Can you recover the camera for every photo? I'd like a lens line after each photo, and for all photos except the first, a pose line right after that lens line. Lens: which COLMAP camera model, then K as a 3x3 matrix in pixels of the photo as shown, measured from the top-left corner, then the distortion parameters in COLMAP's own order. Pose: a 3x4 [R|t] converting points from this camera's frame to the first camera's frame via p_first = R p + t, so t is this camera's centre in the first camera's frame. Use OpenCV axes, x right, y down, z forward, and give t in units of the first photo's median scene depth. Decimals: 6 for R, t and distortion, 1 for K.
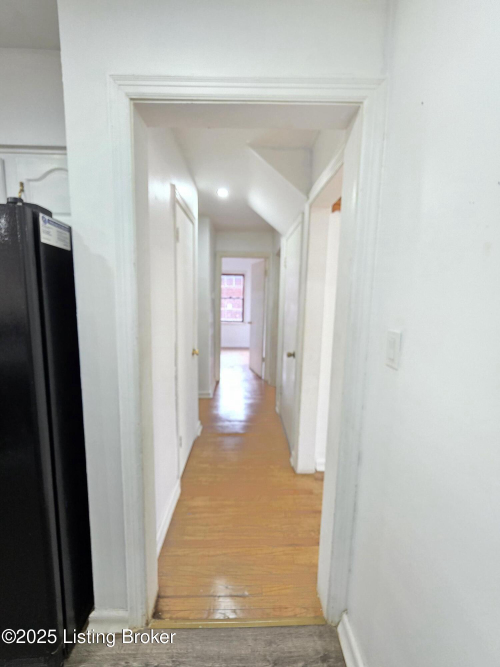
lens RADIAL K [[266.6, 0, 249.9], [0, 266.6, 331.9], [0, 0, 1]] dist [-0.000315, -0.000675]
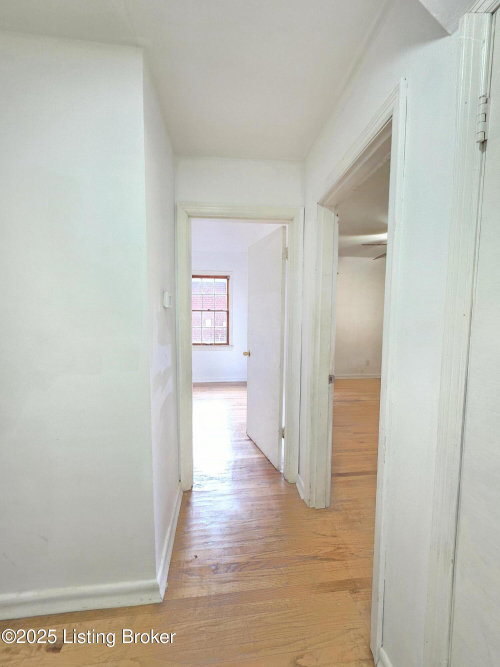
lens RADIAL K [[266.6, 0, 249.9], [0, 266.6, 331.9], [0, 0, 1]] dist [-0.000315, -0.000675]
pose [[0.996059, -0.023227, 0.085592, -0.043872], [0.027655, 0.998320, -0.050923, -0.055773], [-0.084265, 0.053090, 0.995028, 0.497428]]
